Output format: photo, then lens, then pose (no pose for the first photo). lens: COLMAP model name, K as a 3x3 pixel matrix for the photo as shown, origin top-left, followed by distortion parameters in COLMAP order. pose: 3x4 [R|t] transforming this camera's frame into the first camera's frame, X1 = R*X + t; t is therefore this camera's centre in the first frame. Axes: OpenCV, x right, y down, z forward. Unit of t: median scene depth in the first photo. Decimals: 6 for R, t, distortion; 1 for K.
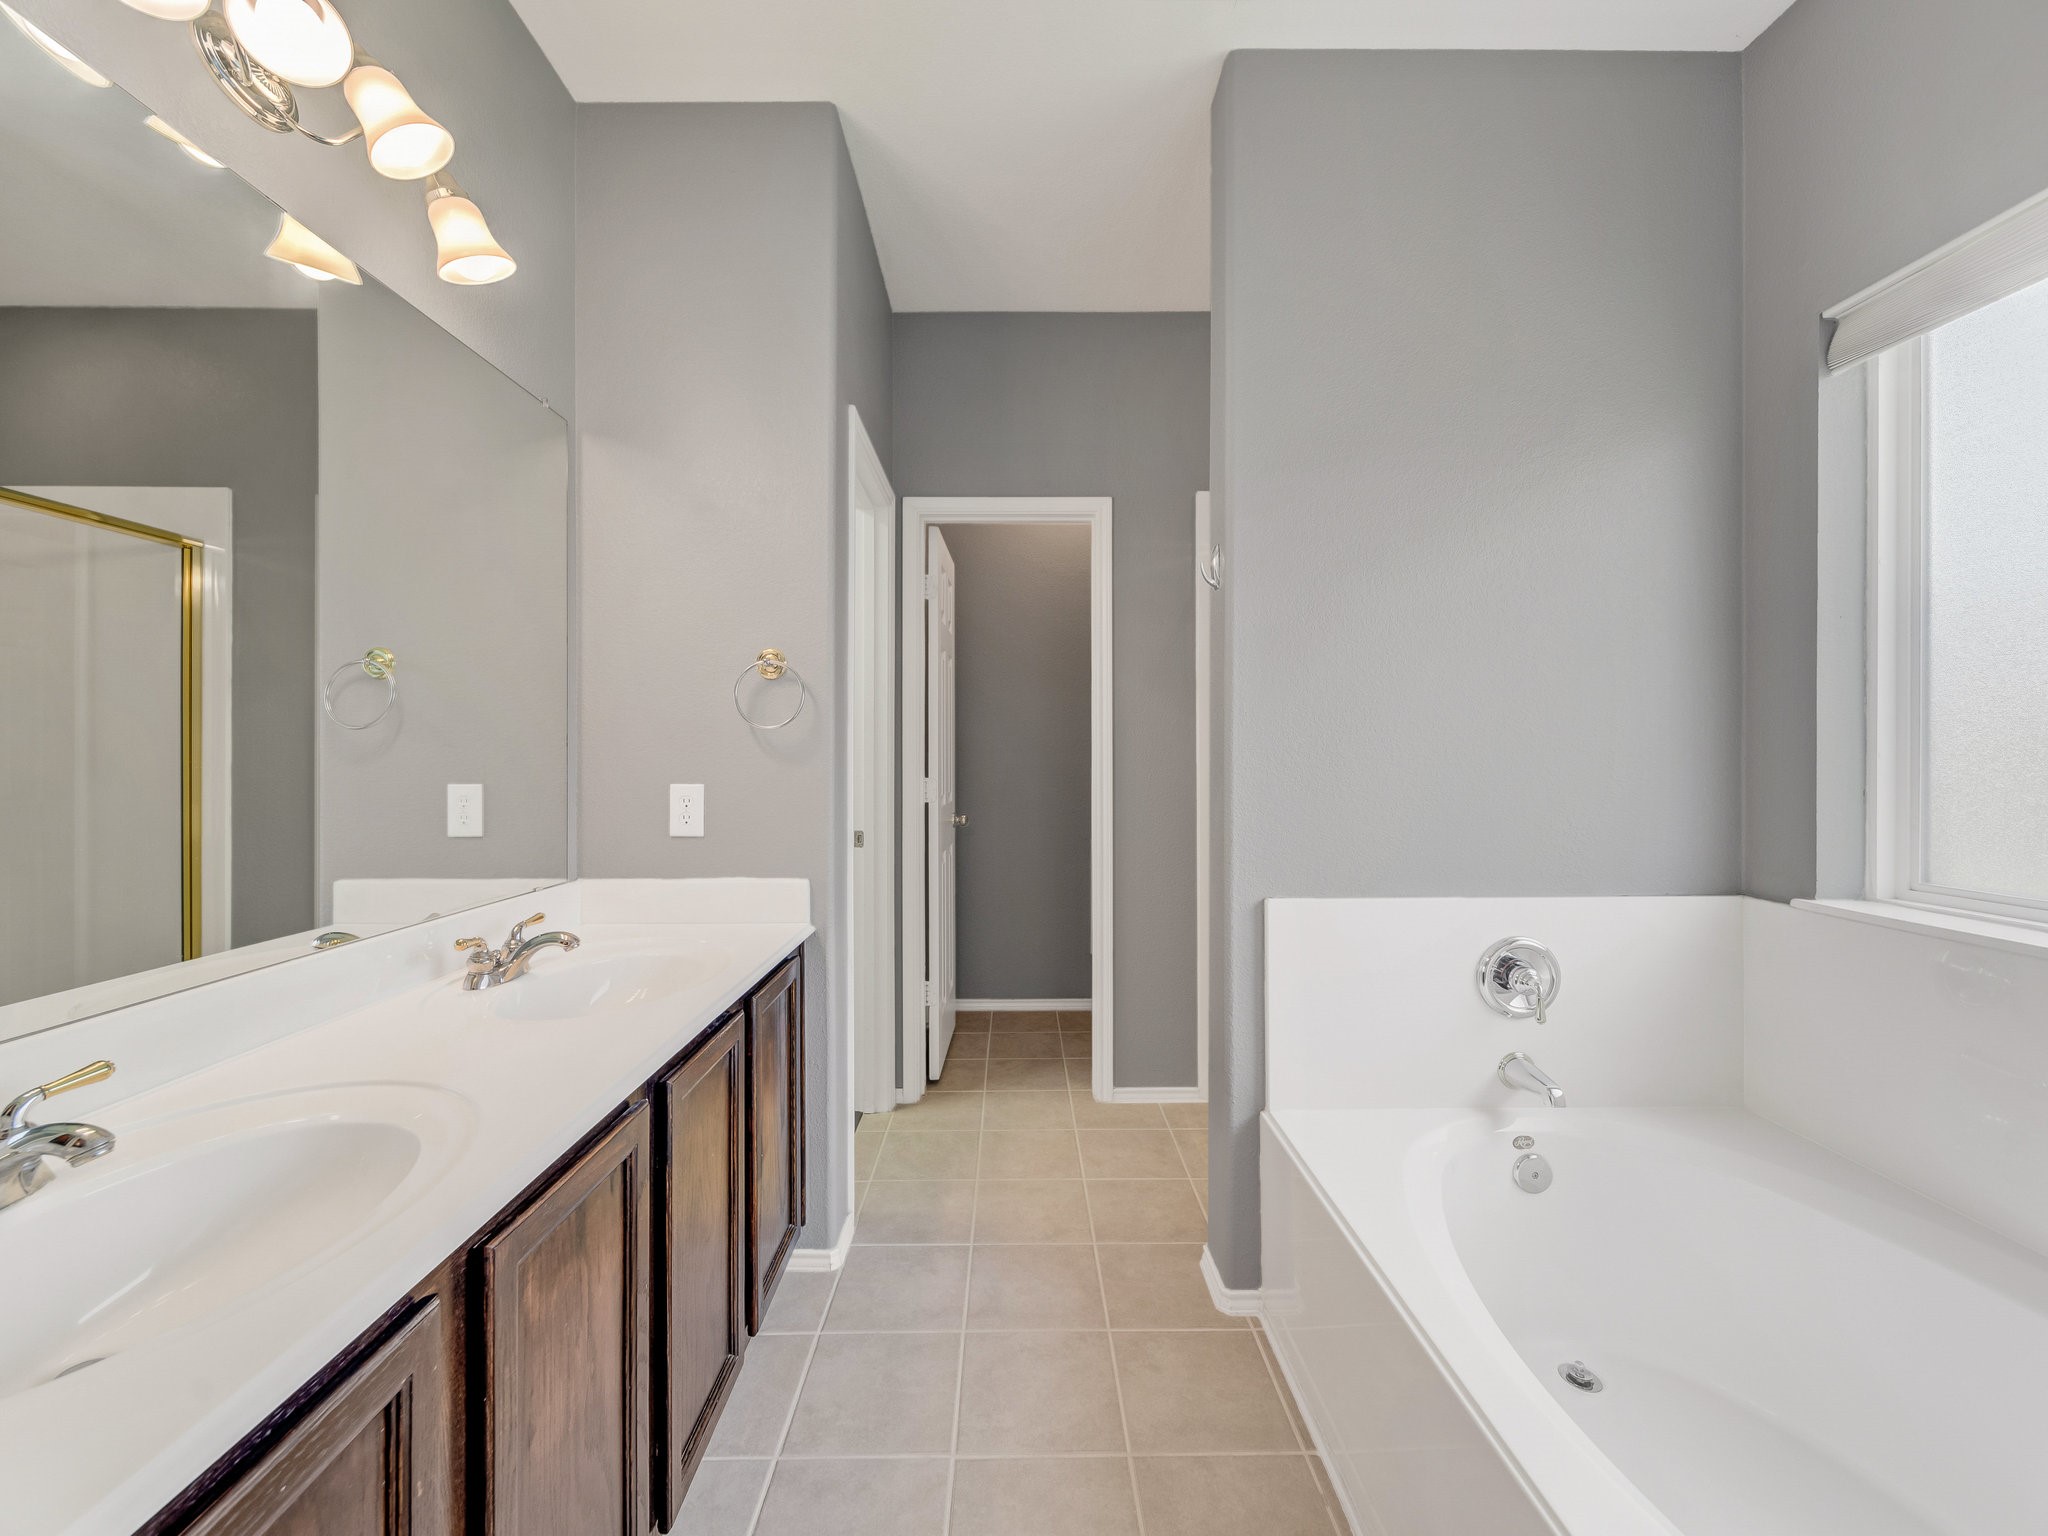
lens RADIAL K [[819.9, 0, 1024.6], [0, 819.9, 760.3], [0, 0, 1]] dist [0.003831, -0.000097]
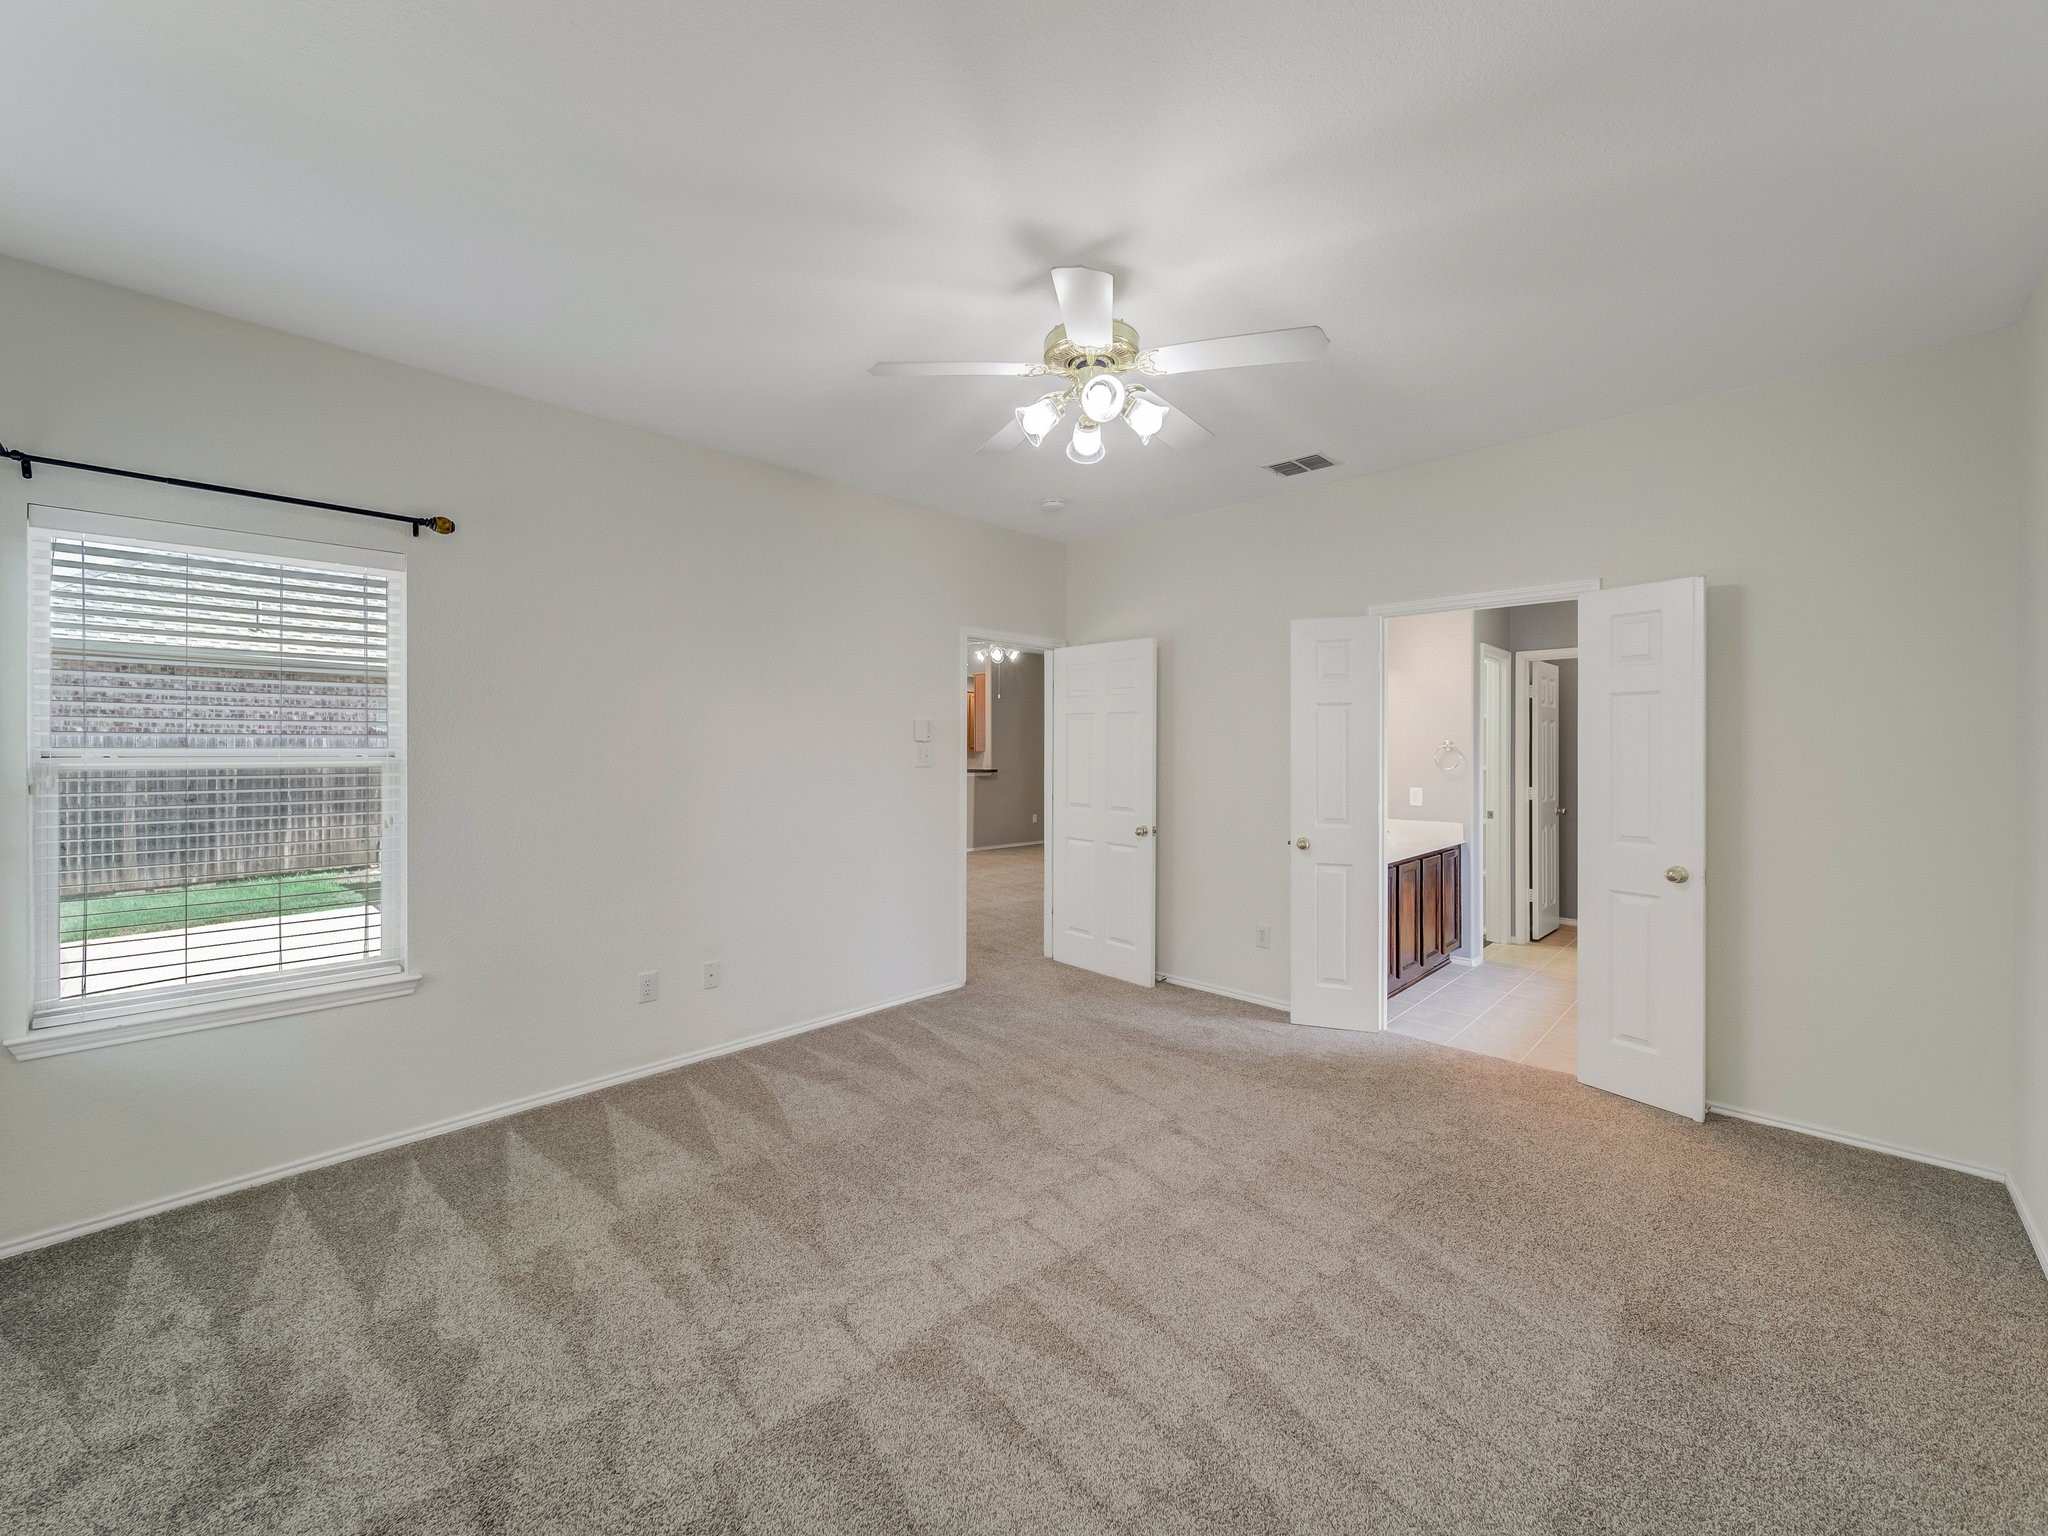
lens RADIAL K [[819.9, 0, 1025.1], [0, 819.9, 766.9], [0, 0, 1]] dist [0.003831, -0.000097]
pose [[0.721209, 0.002609, -0.692713, 0.544759], [-0.001898, 0.999997, 0.001790, -0.040869], [0.692715, 0.000024, 0.721211, -1.868700]]
